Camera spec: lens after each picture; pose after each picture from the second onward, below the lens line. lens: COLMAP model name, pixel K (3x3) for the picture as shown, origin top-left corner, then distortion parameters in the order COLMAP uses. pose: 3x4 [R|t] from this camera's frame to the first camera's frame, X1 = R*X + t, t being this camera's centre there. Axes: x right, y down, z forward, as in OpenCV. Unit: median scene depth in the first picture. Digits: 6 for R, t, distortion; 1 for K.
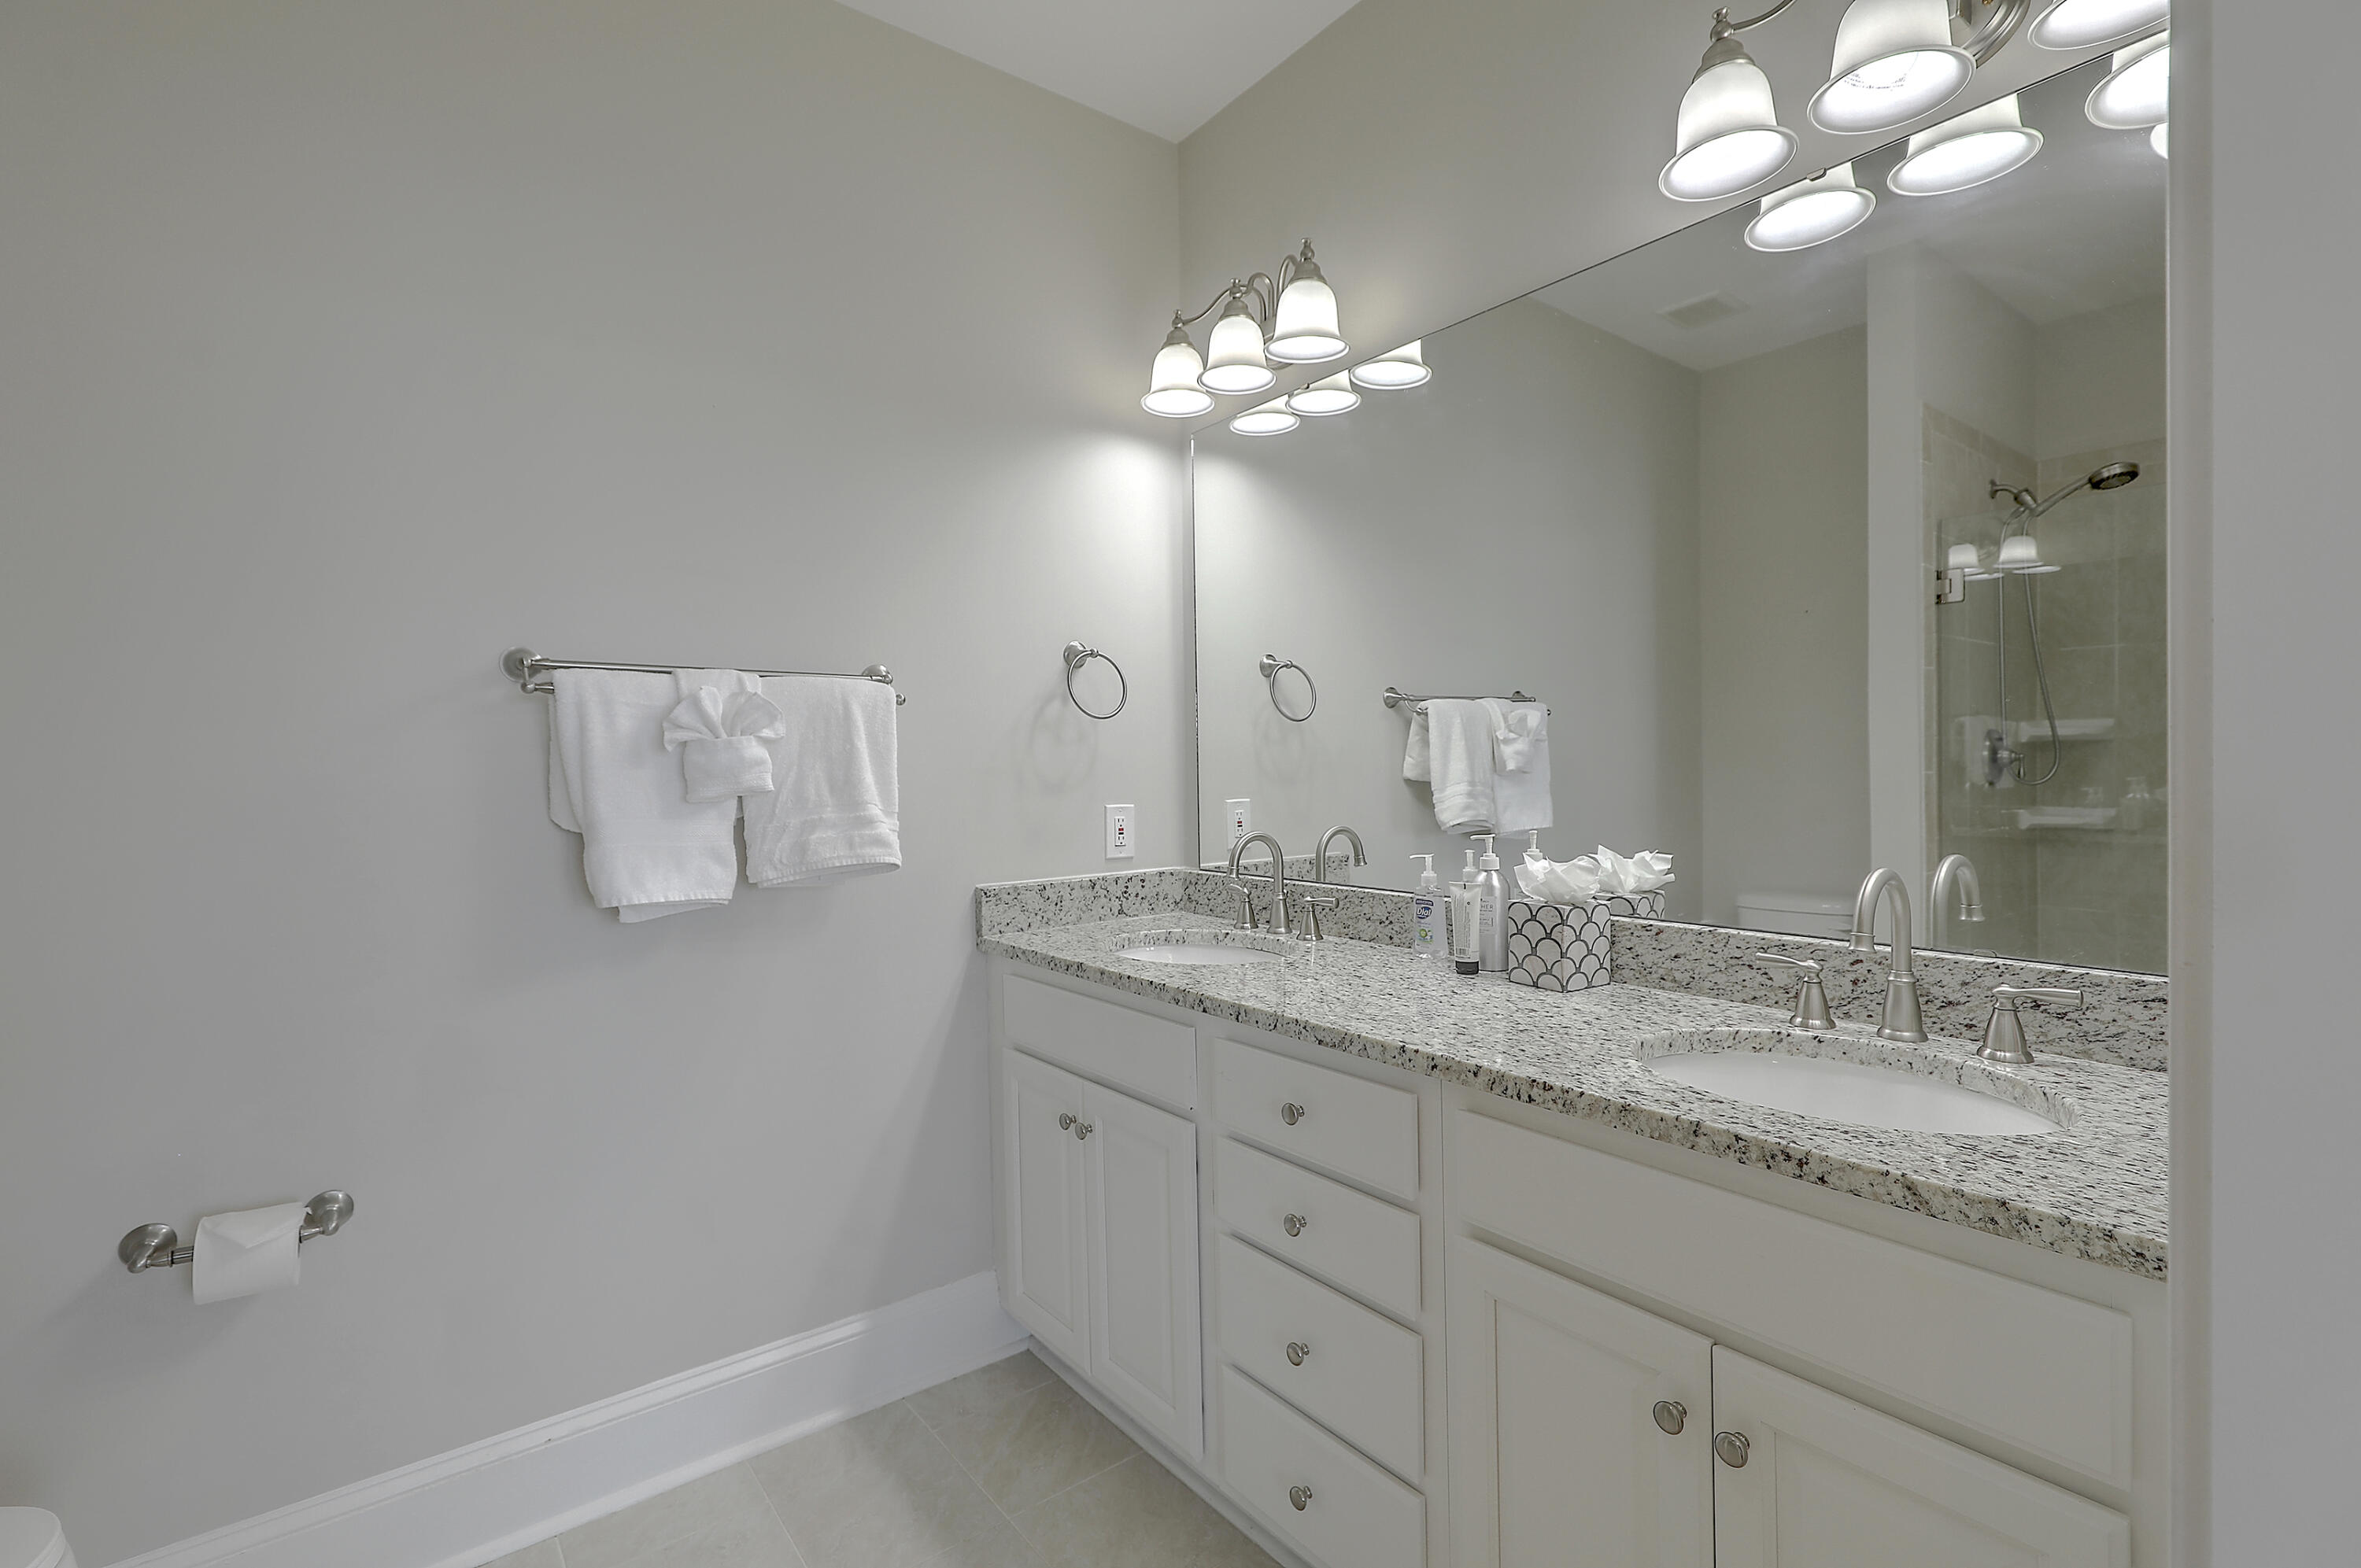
lens RADIAL K [[1081.6, 0, 1187.7], [0, 1081.6, 773.4], [0, 0, 1]] dist [0.001637, -0.000369]
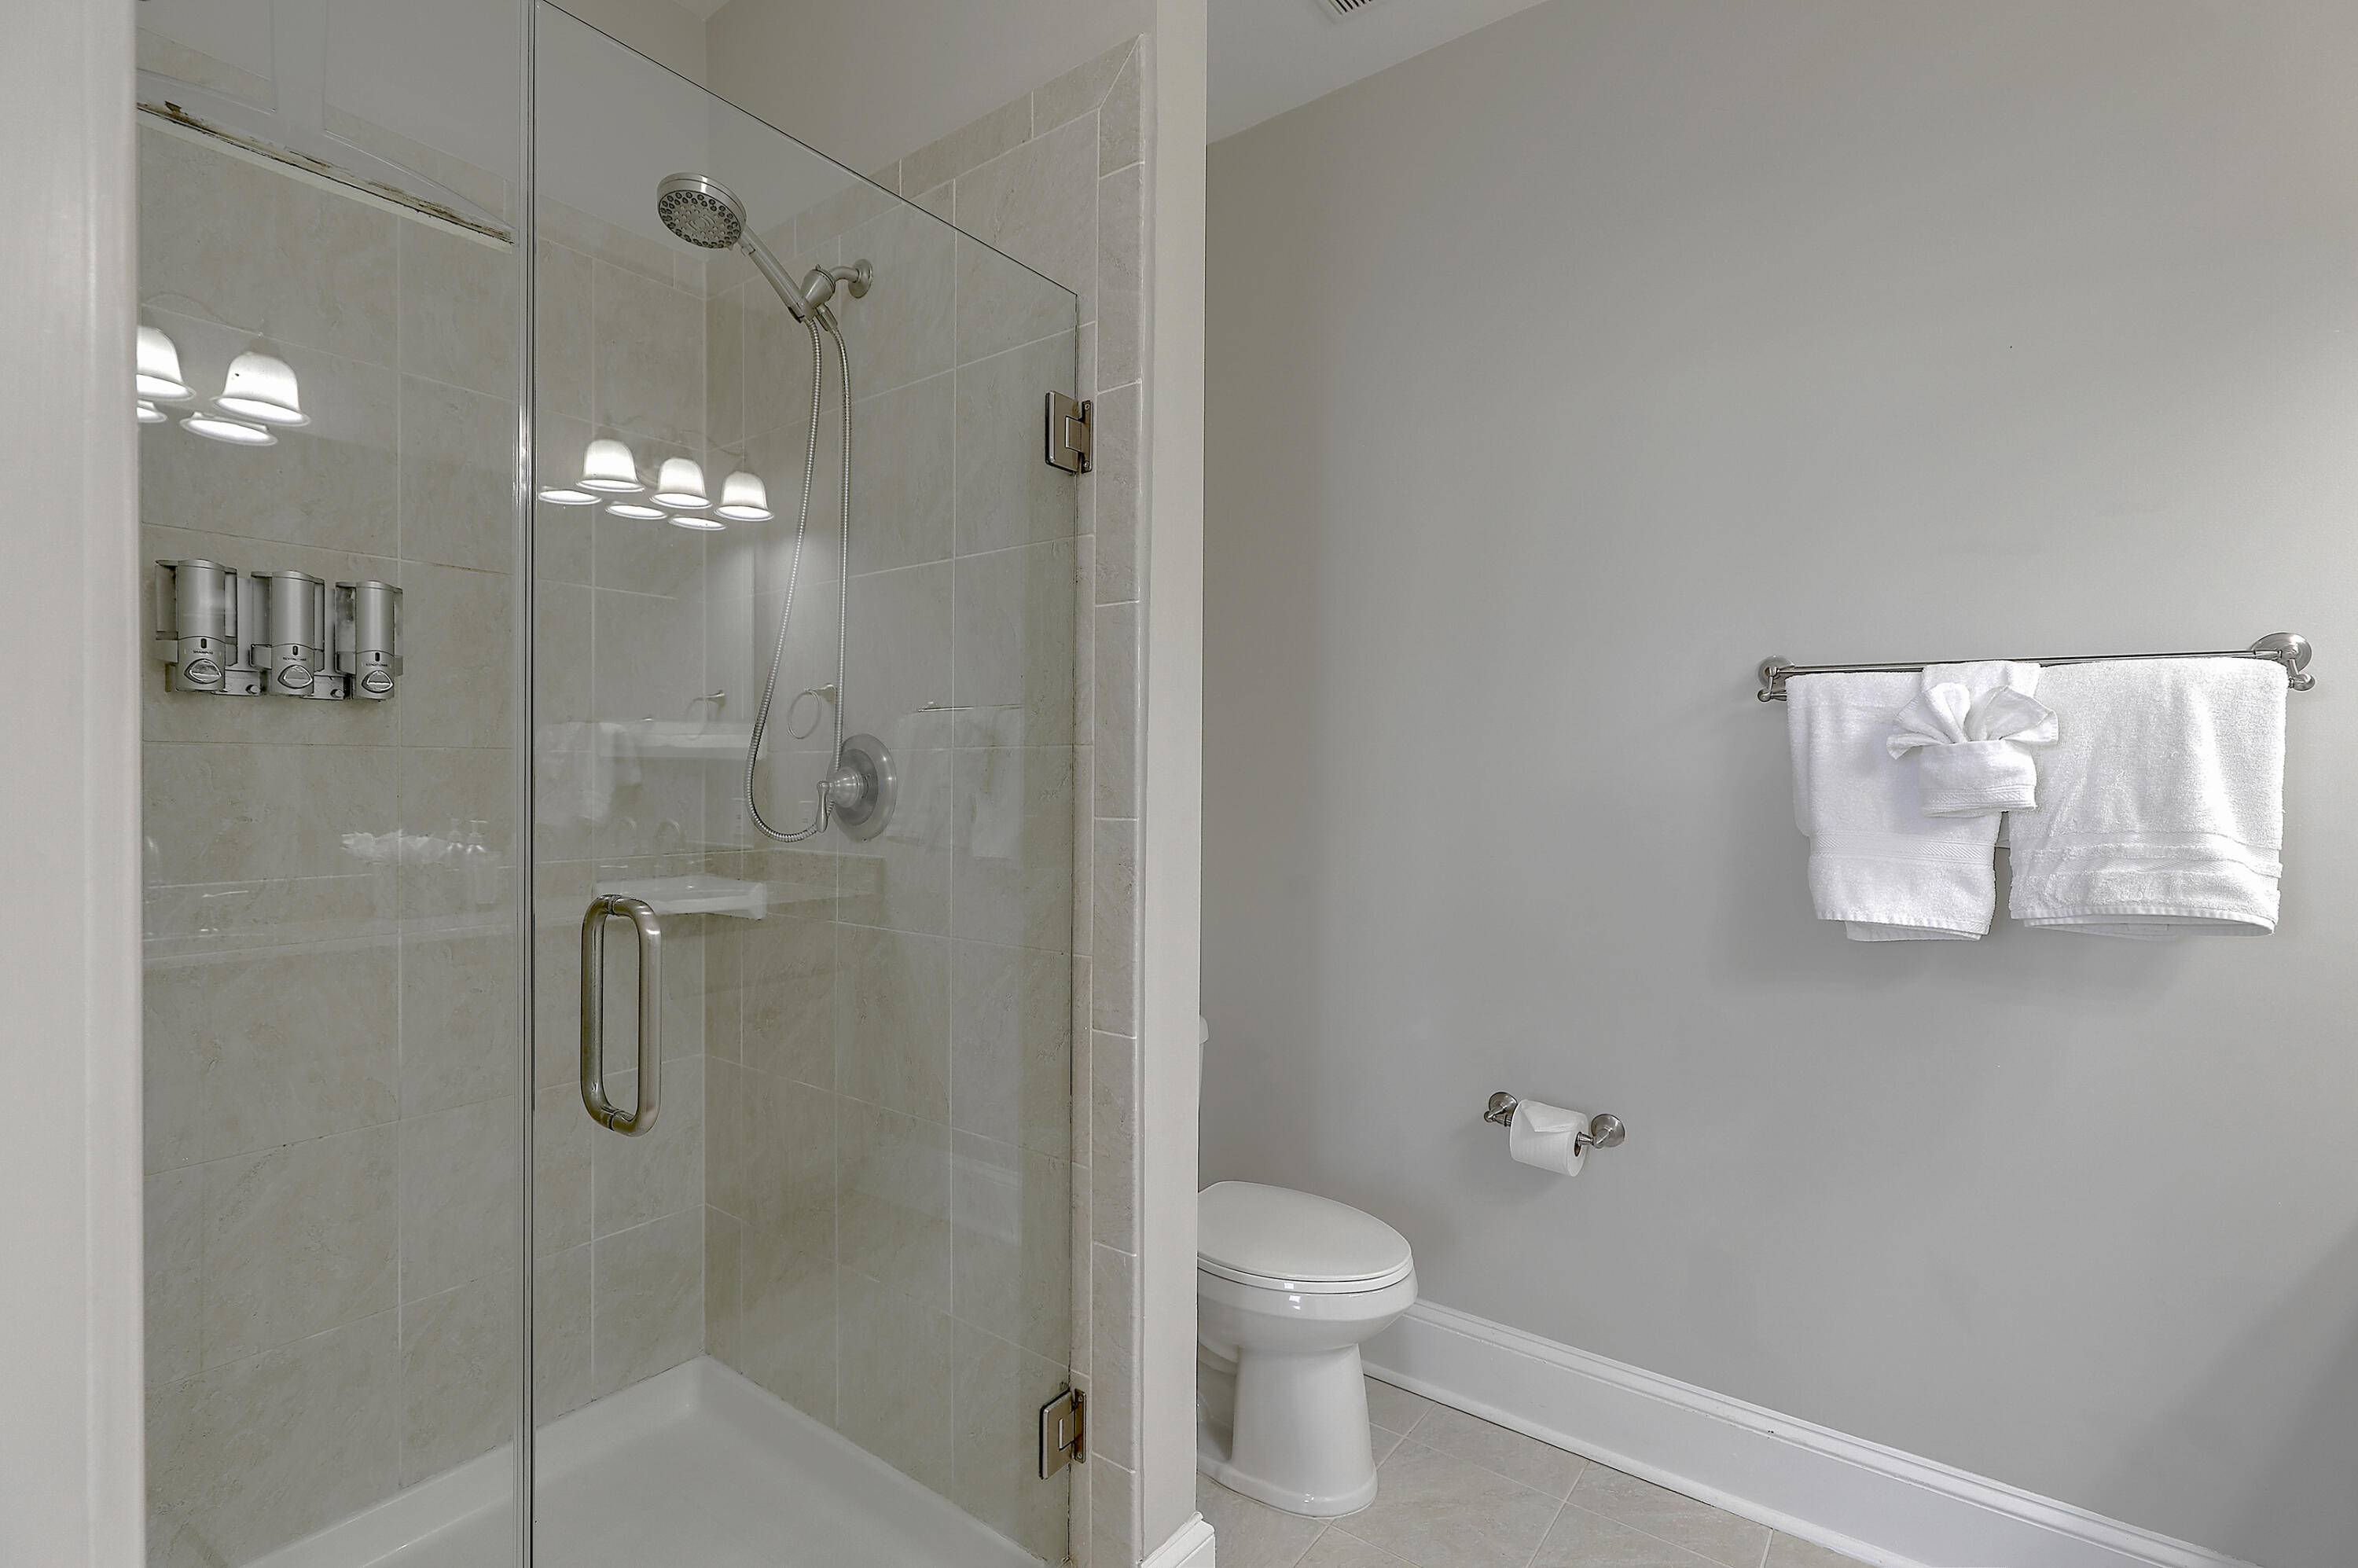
lens RADIAL K [[1080.4, 0, 1179.7], [0, 1080.4, 782.4], [0, 0, 1]] dist [0.001637, -0.000369]
pose [[0.266356, 0.026641, -0.963506, 0.222953], [-0.024320, 0.999485, 0.020913, -0.004317], [0.963568, 0.017862, 0.266867, 0.174403]]
